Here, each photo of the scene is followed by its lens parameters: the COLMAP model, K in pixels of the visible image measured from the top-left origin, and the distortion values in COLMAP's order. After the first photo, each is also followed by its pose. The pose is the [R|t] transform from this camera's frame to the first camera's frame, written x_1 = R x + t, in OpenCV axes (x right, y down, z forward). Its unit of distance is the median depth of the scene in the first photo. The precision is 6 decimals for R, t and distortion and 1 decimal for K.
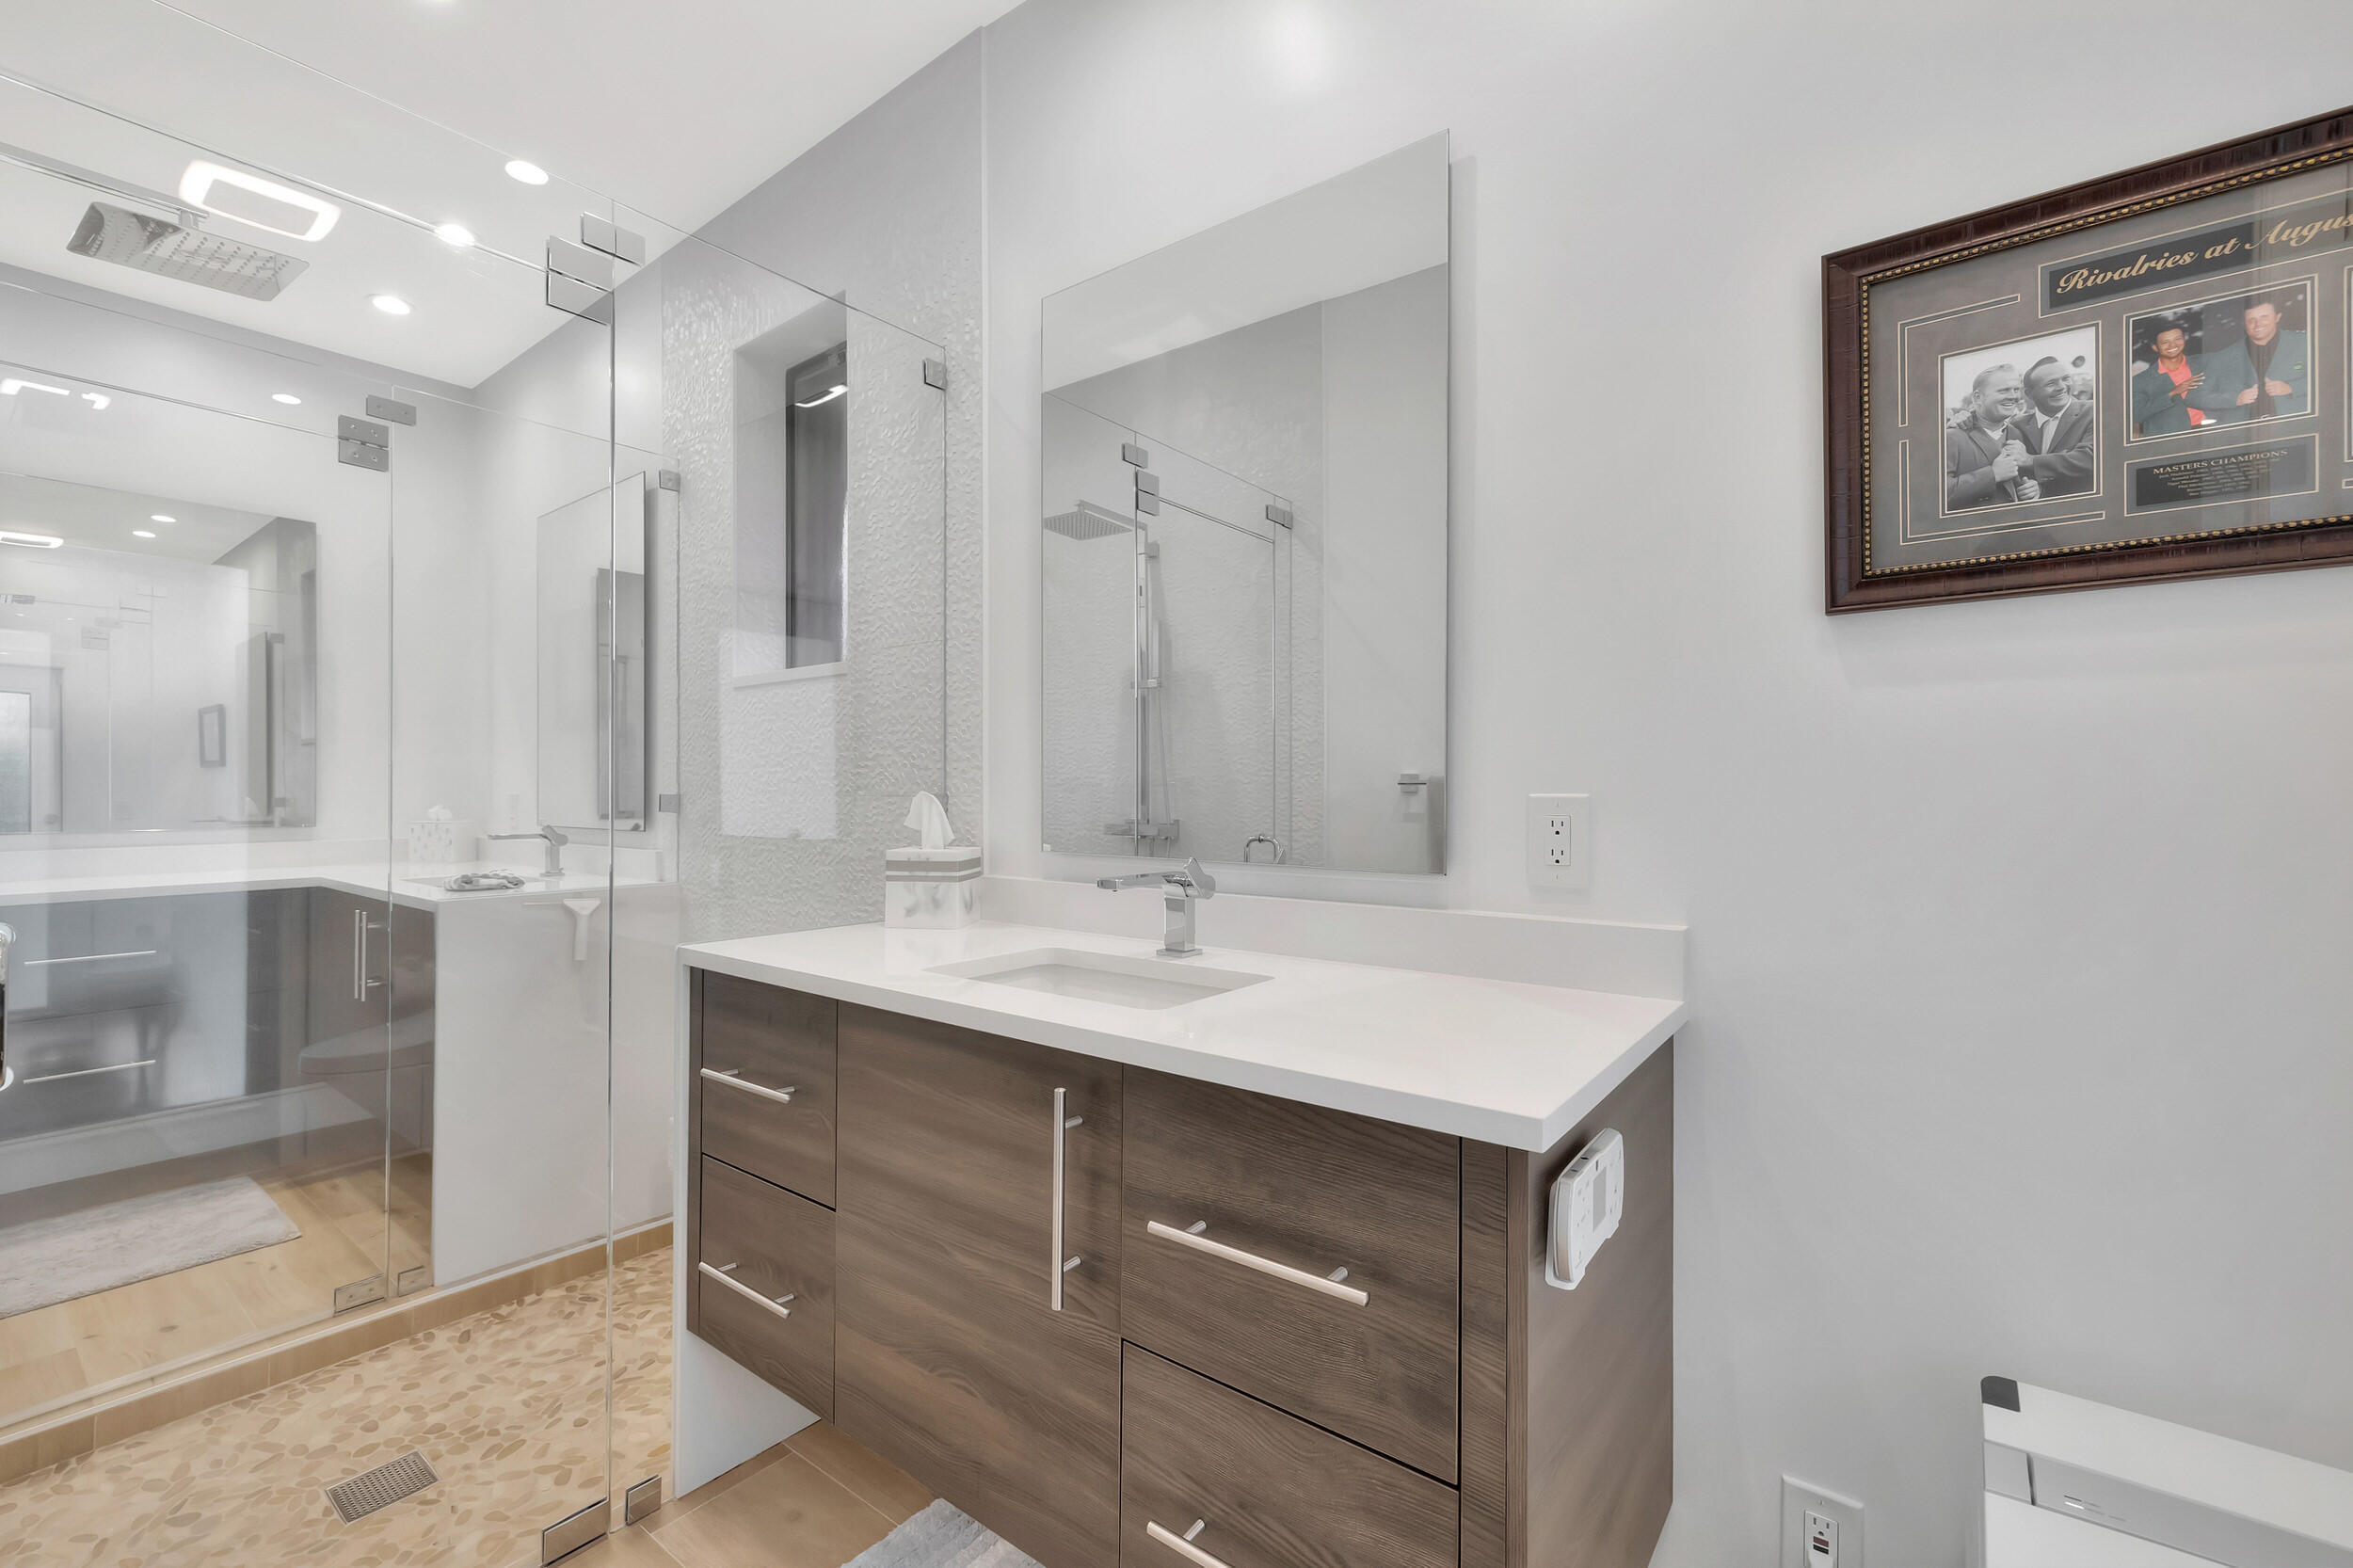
lens RADIAL K [[987.5, 0, 1201.3], [0, 987.5, 783.6], [0, 0, 1]] dist [-0.018549, -0.000376]
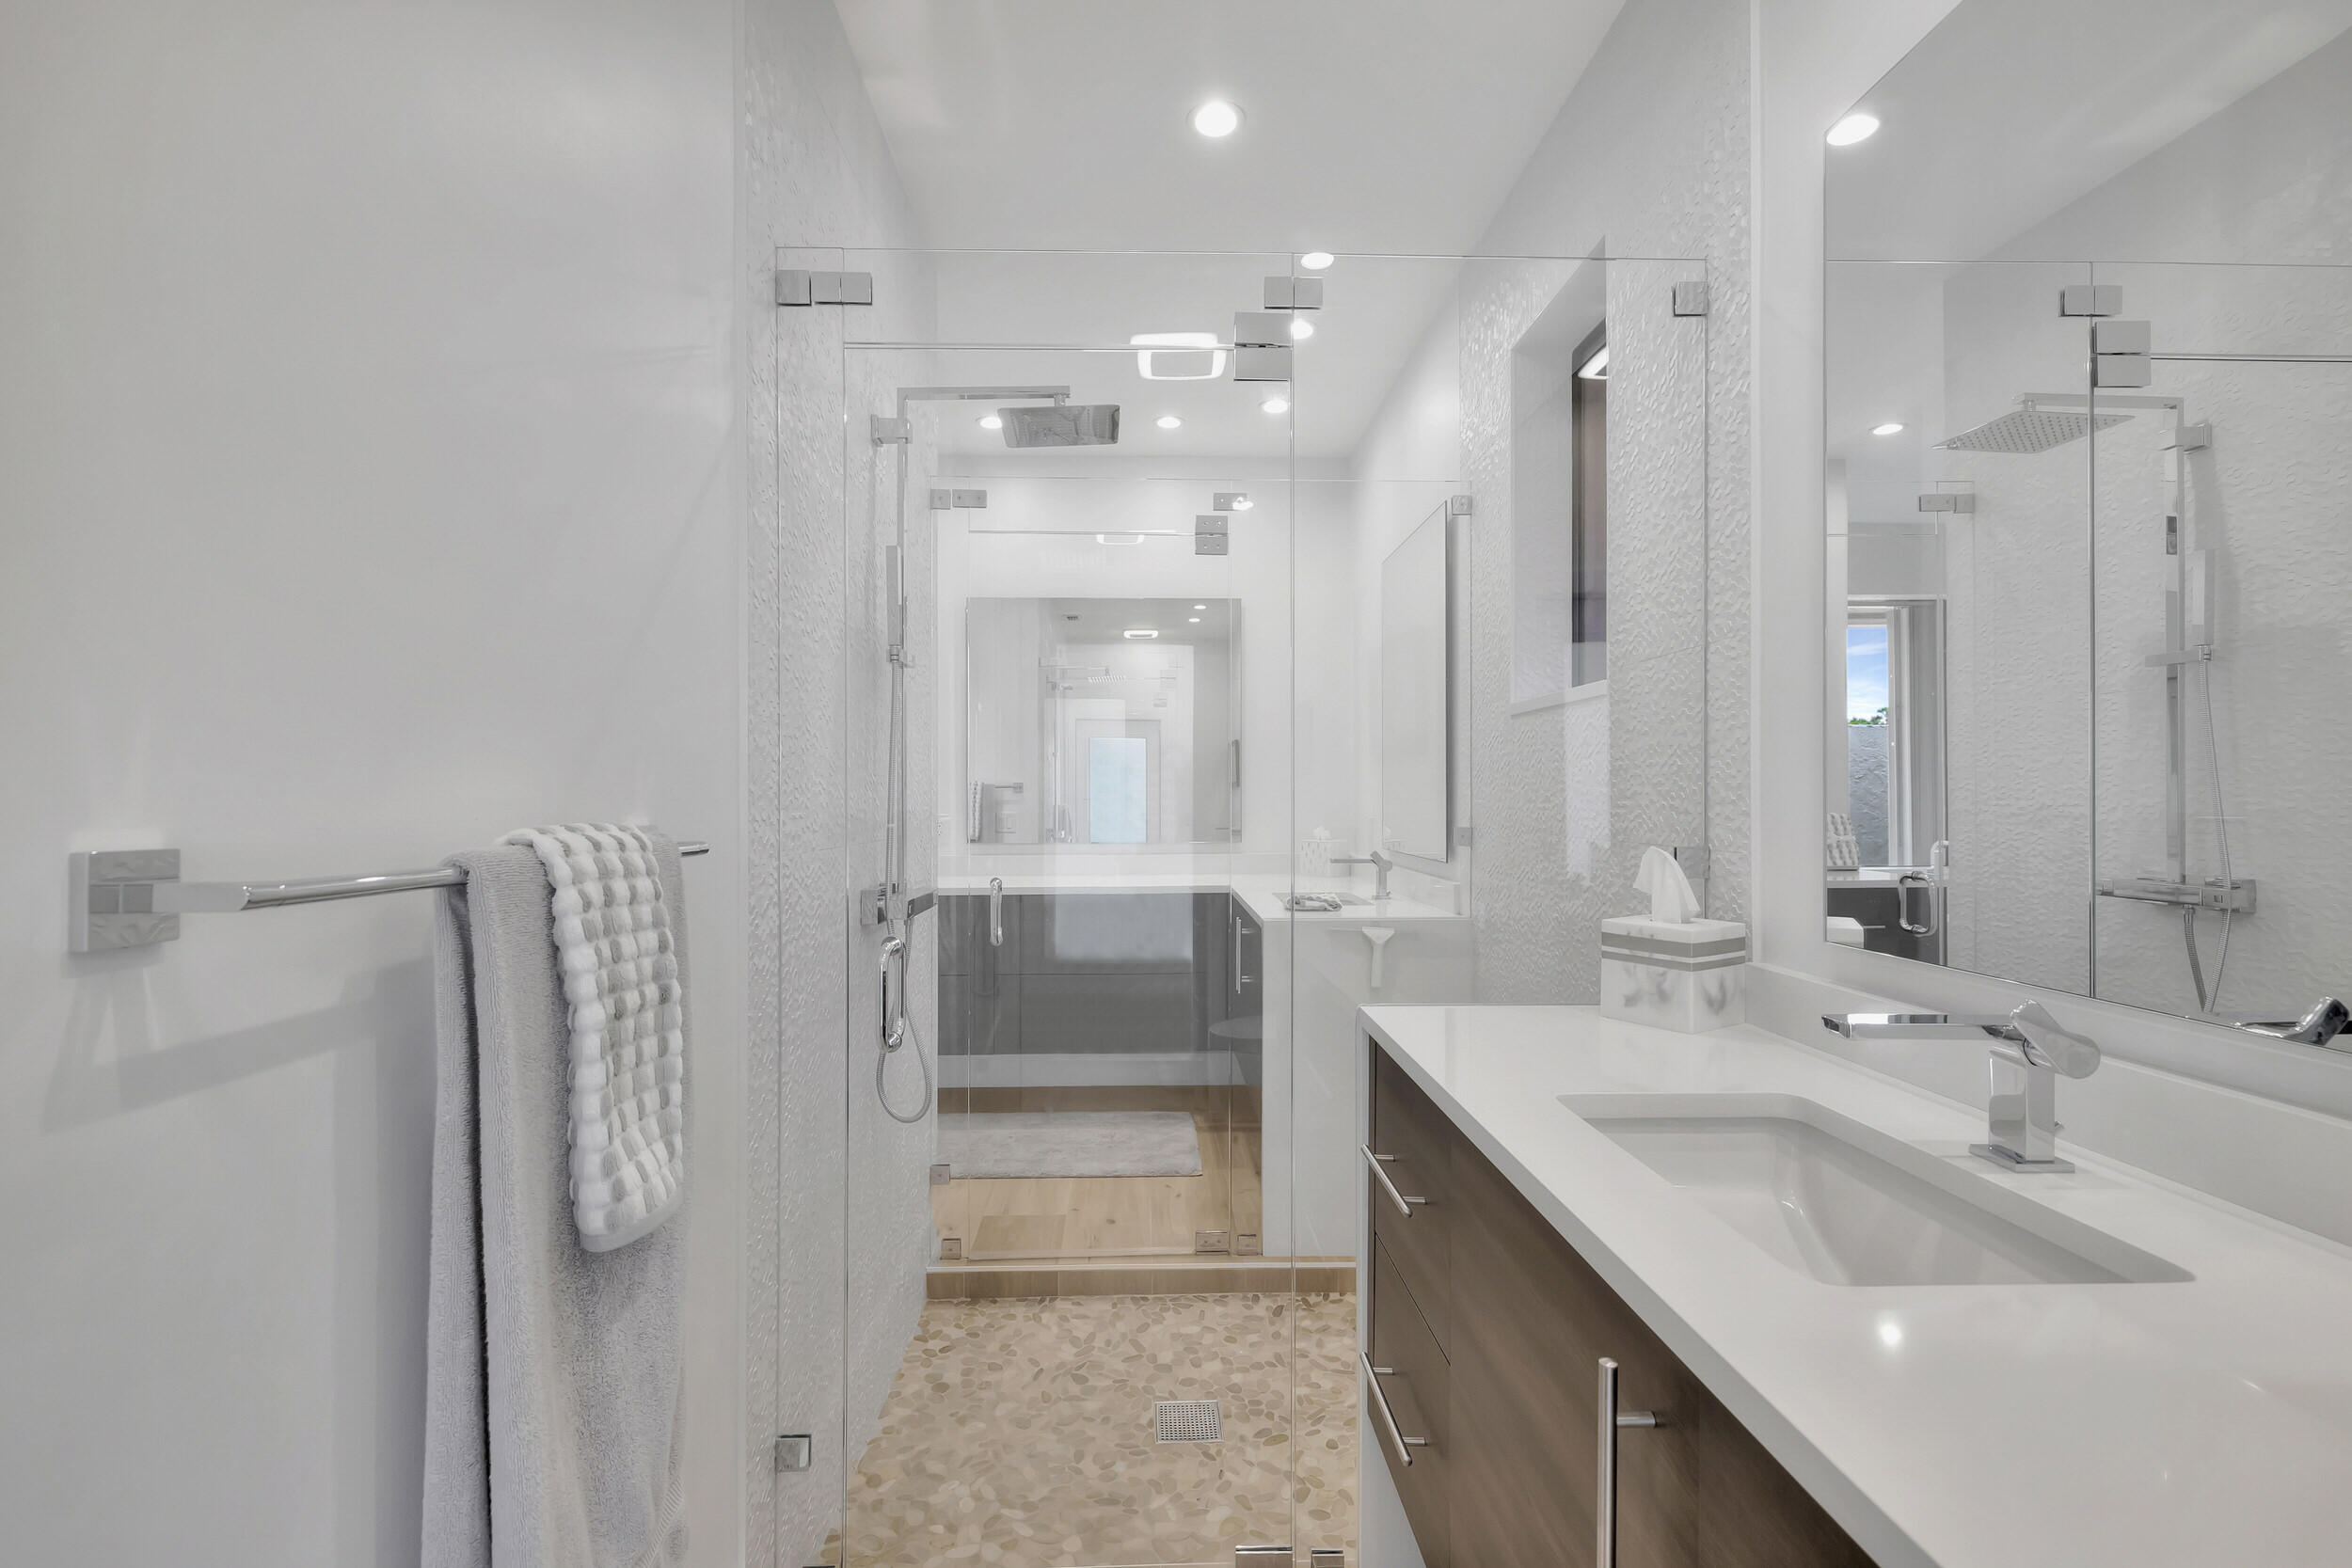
lens RADIAL K [[1025.2, 0, 1182.9], [0, 1025.2, 786.5], [0, 0, 1]] dist [0.002231, -0.000049]
pose [[0.614616, -0.004242, -0.788815, 0.117900], [0.004201, 0.999989, -0.002104, -0.036555], [0.788816, -0.002021, 0.614627, 0.196787]]
